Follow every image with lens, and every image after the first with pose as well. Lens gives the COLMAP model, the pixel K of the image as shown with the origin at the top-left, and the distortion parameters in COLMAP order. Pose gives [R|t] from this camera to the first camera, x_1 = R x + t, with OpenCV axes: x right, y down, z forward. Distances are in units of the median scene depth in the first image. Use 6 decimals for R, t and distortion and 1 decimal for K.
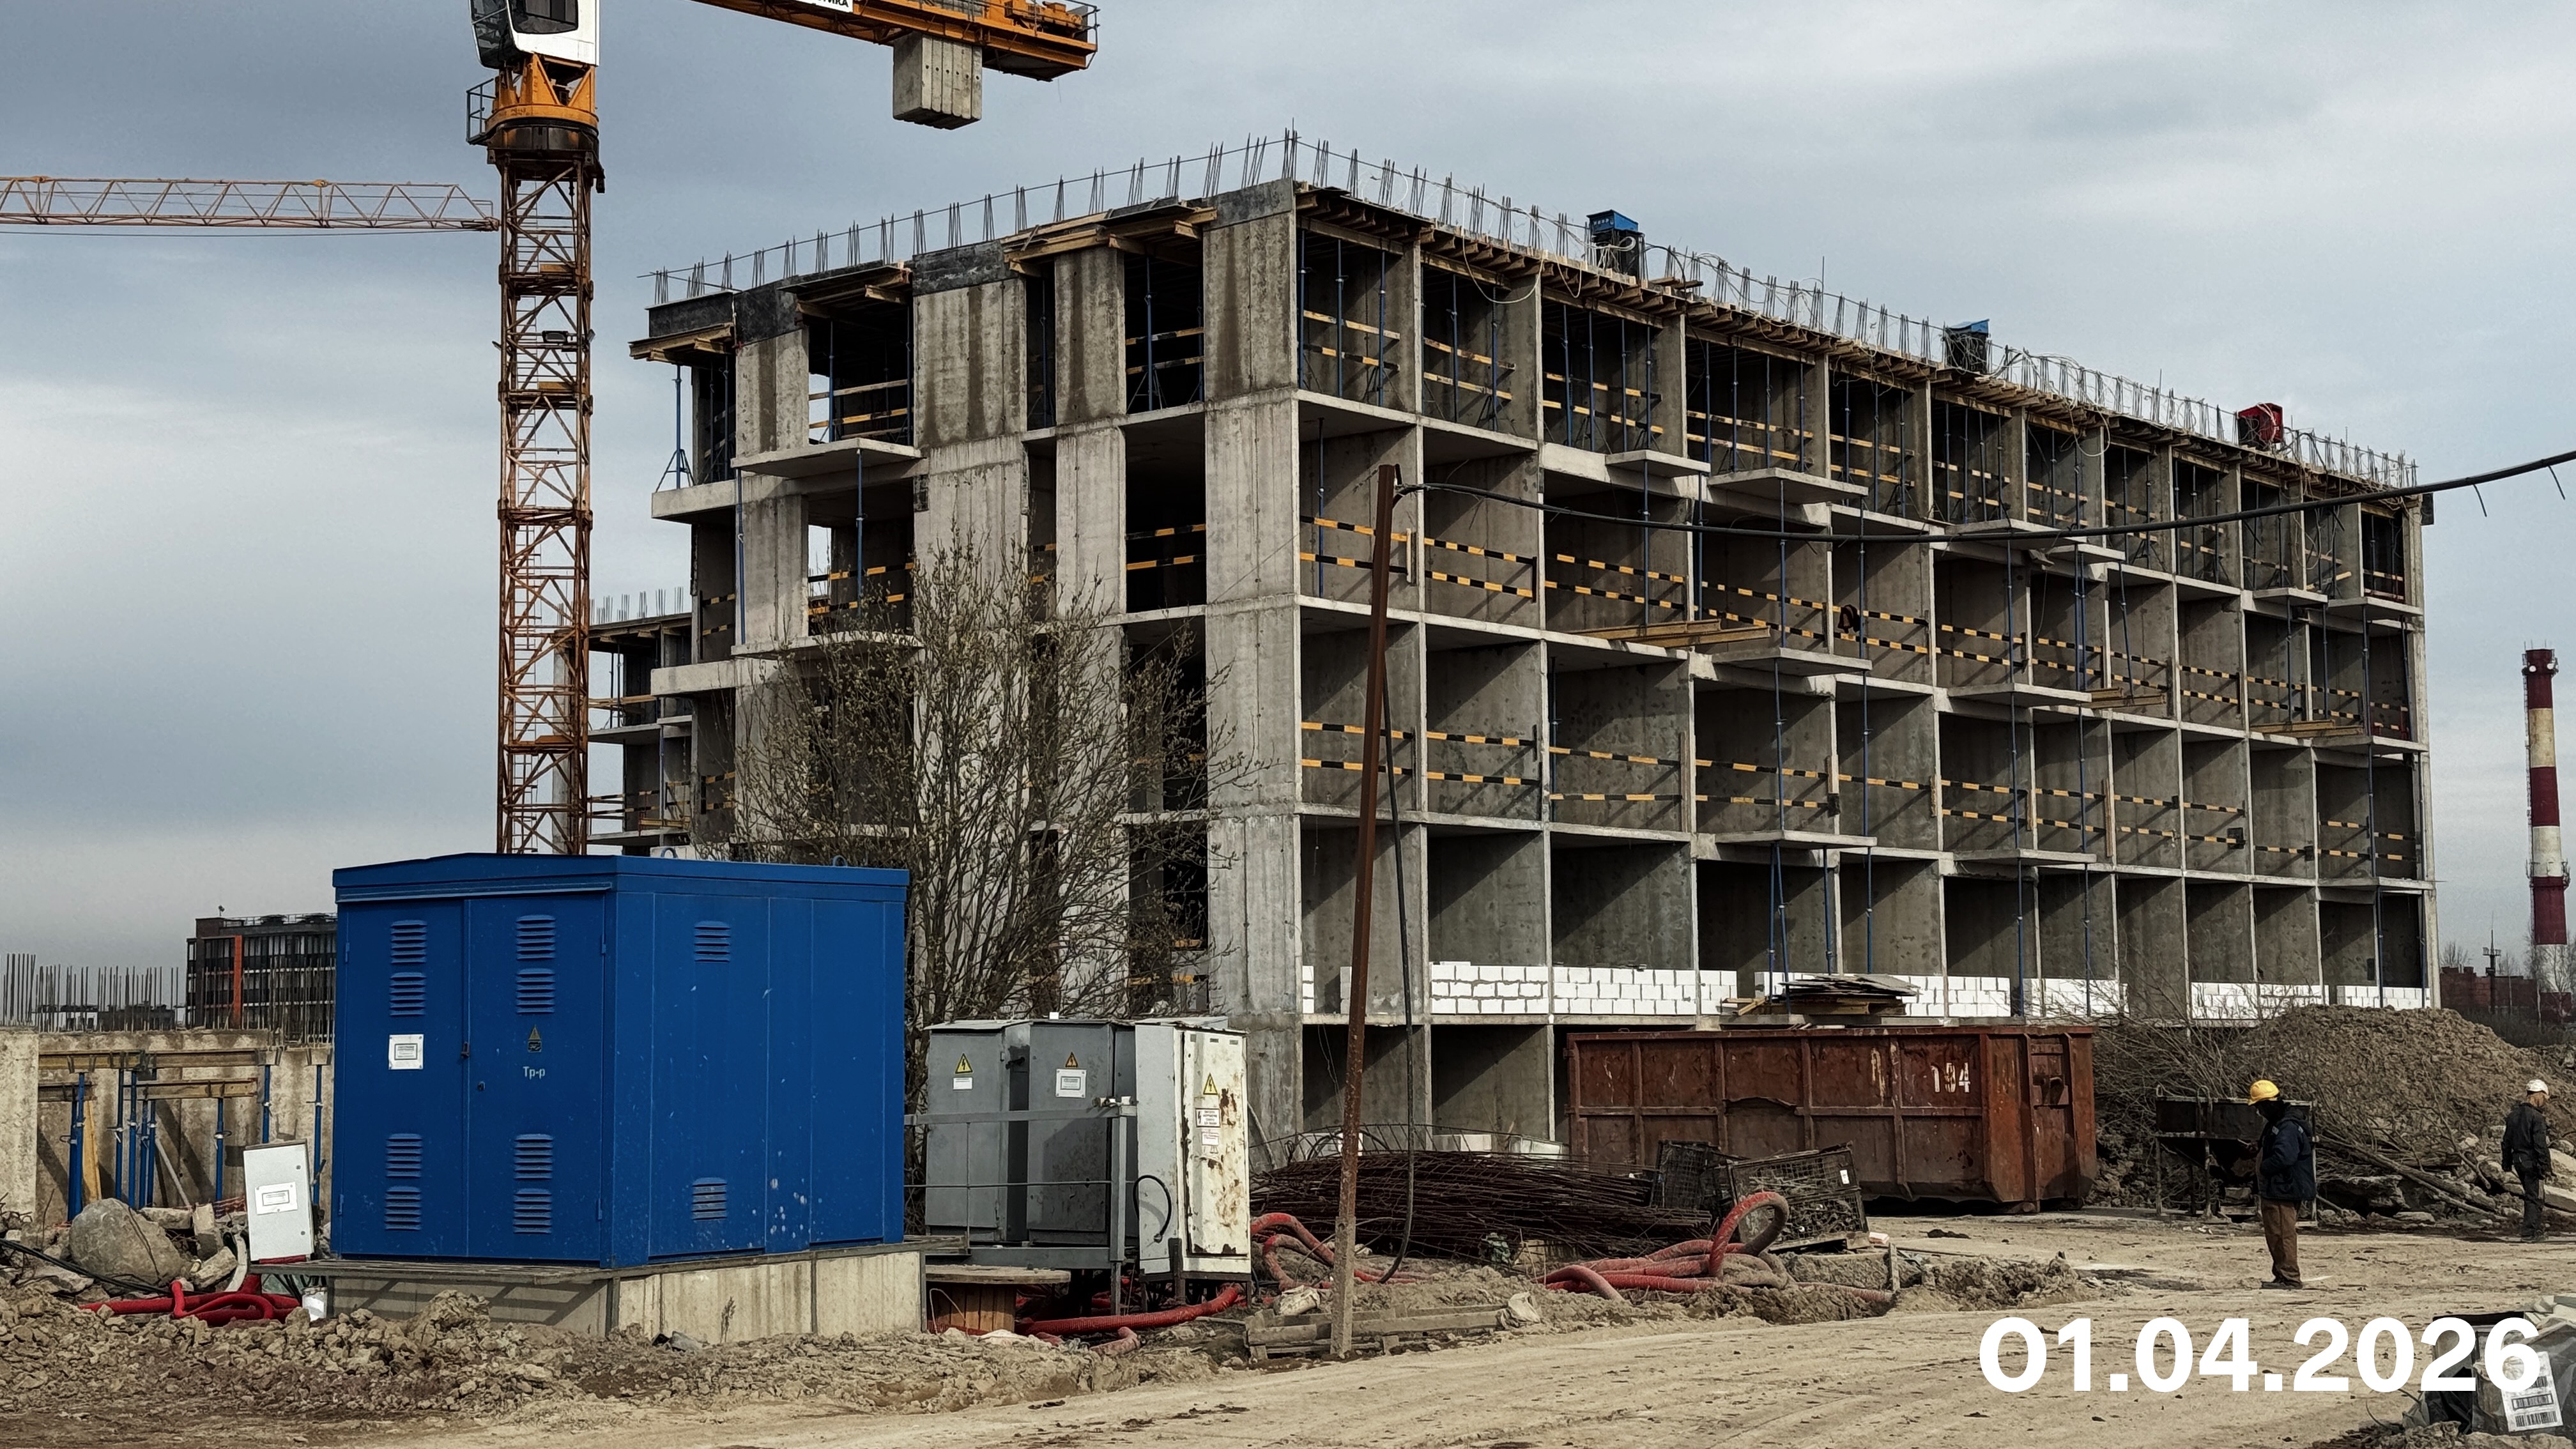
lens RADIAL K [[3846.2, 0, 1288.0], [0, 3846.2, 724.5], [0, 0, 1]] dist [0.001531, -0.012911]
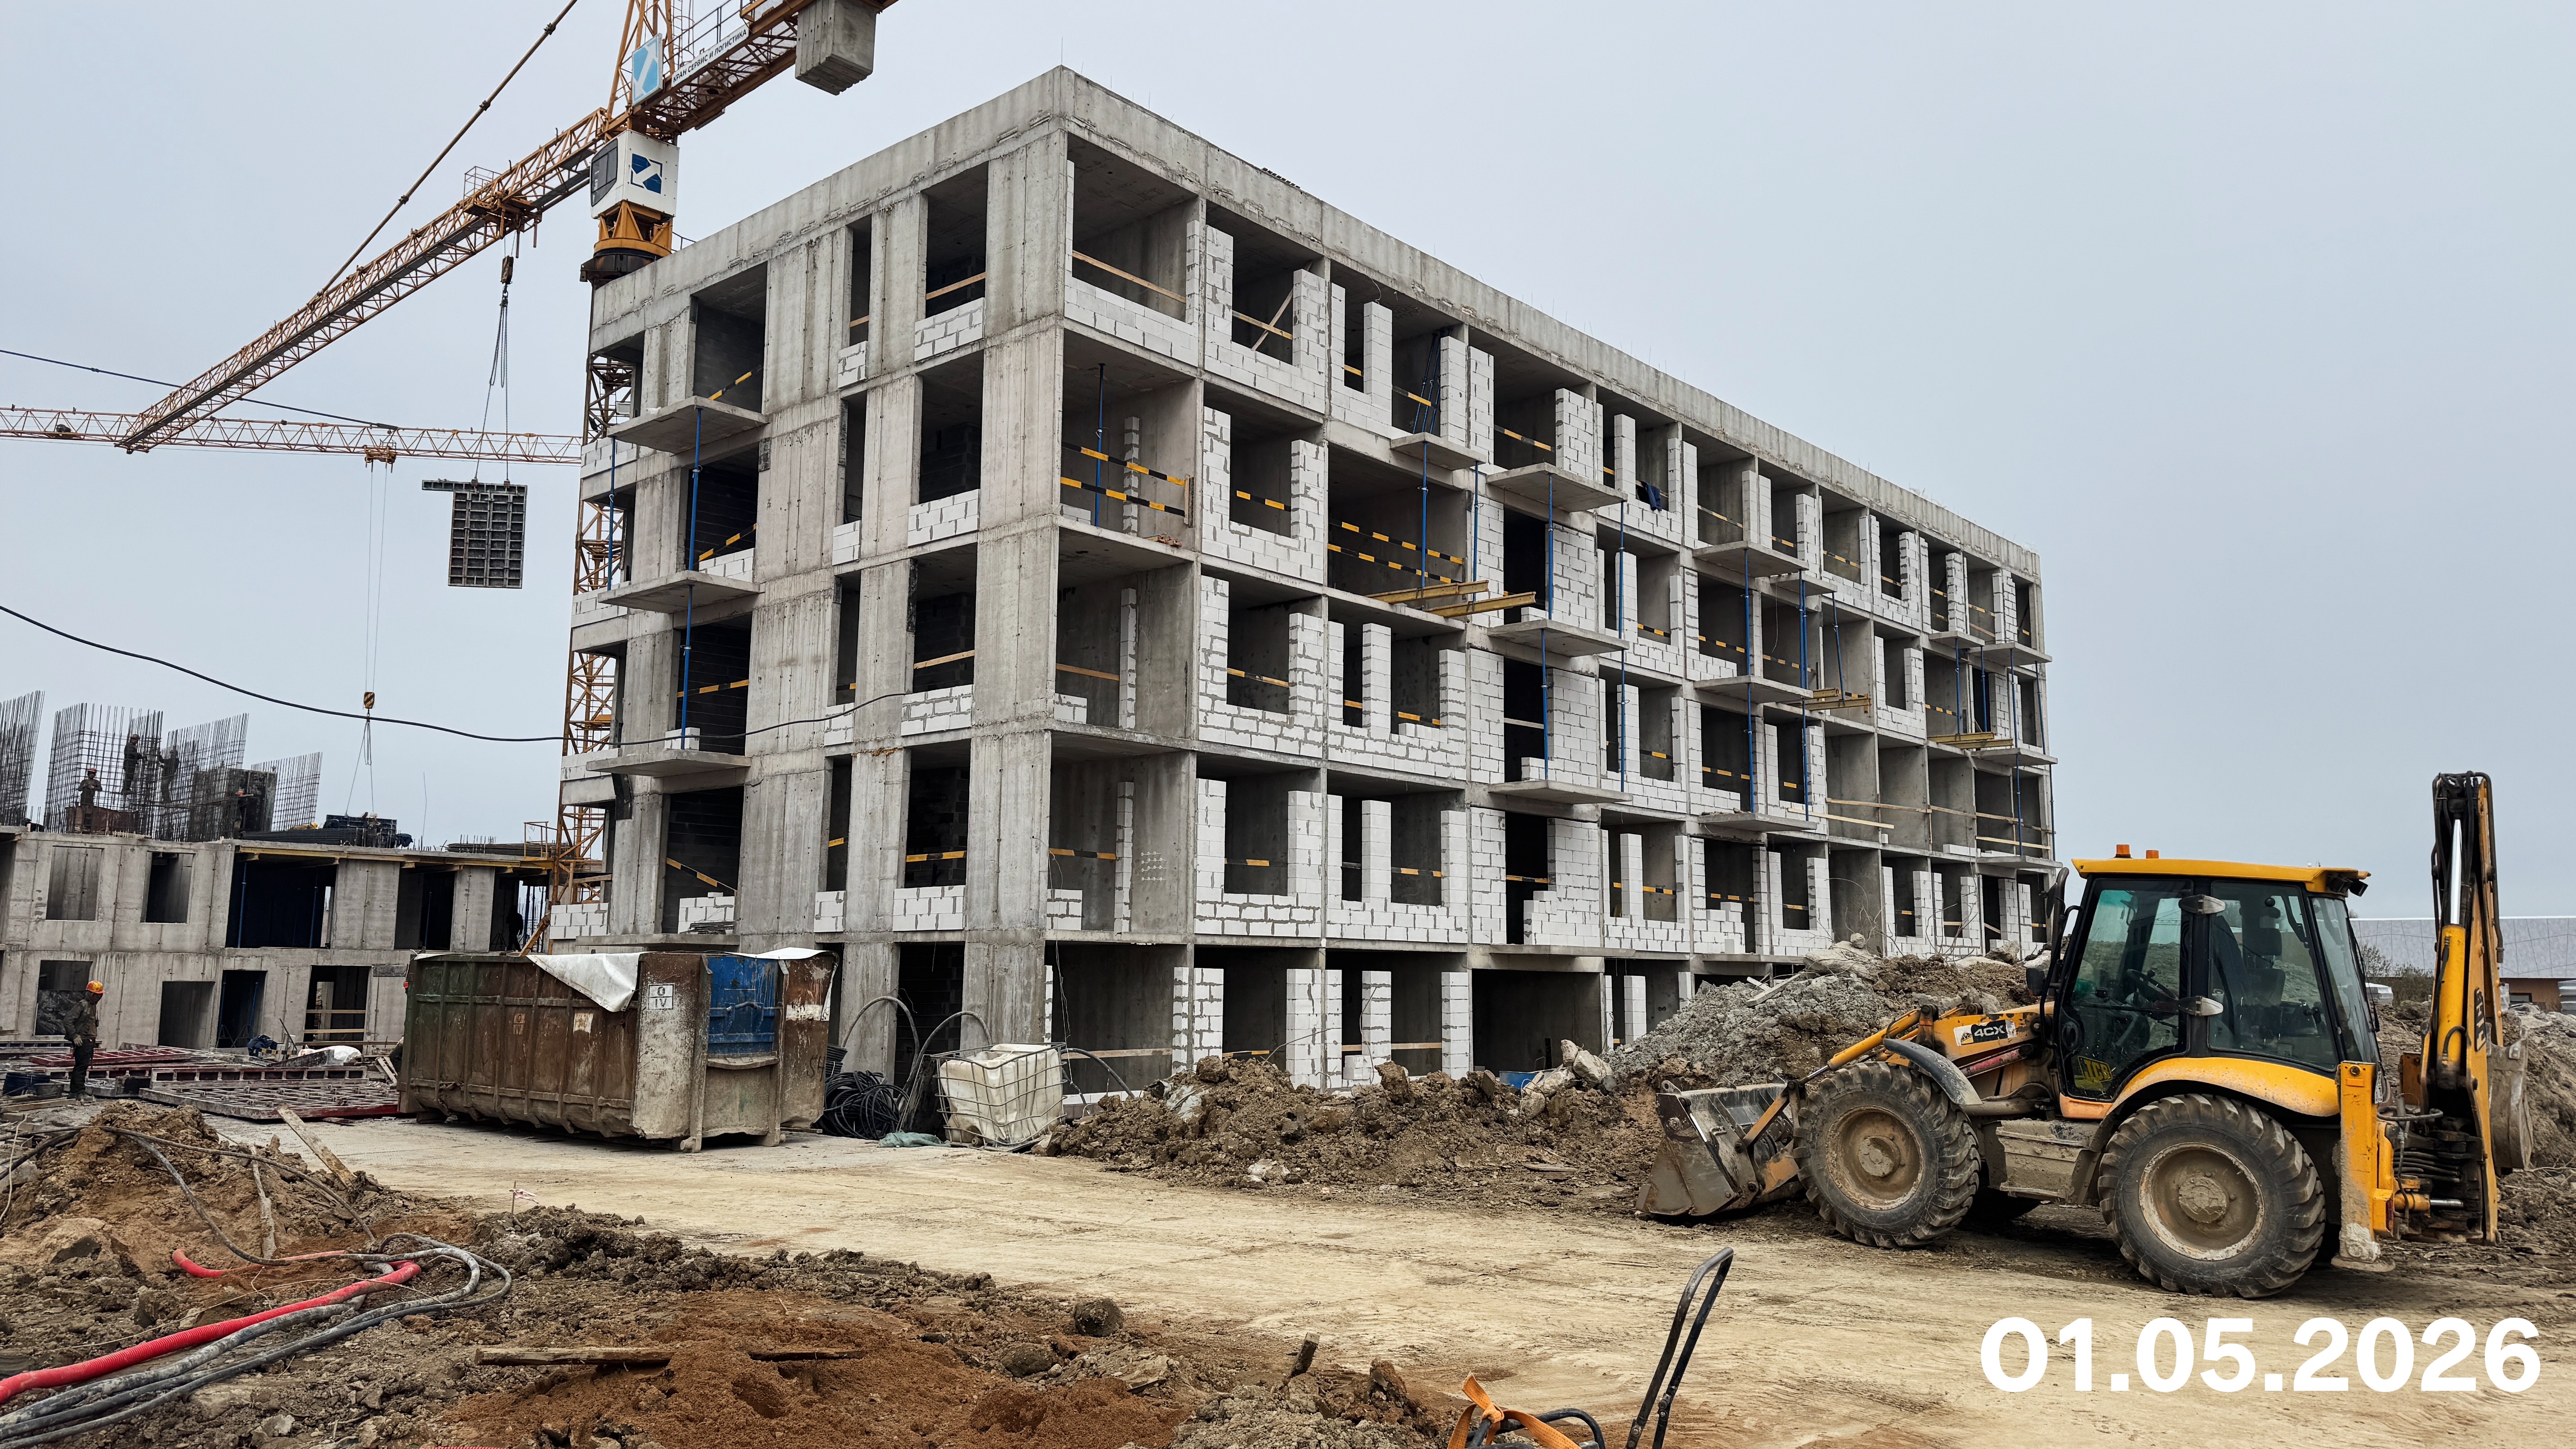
lens RADIAL K [[1760.7, 0, 1259.3], [0, 1760.7, 728.8], [0, 0, 1]] dist [0.115845, -0.160143]
pose [[0.998162, 0.015108, -0.058689, 0.079836], [-0.018027, 0.998610, -0.049526, 0.042391], [0.057859, 0.050493, 0.997047, 0.512888]]
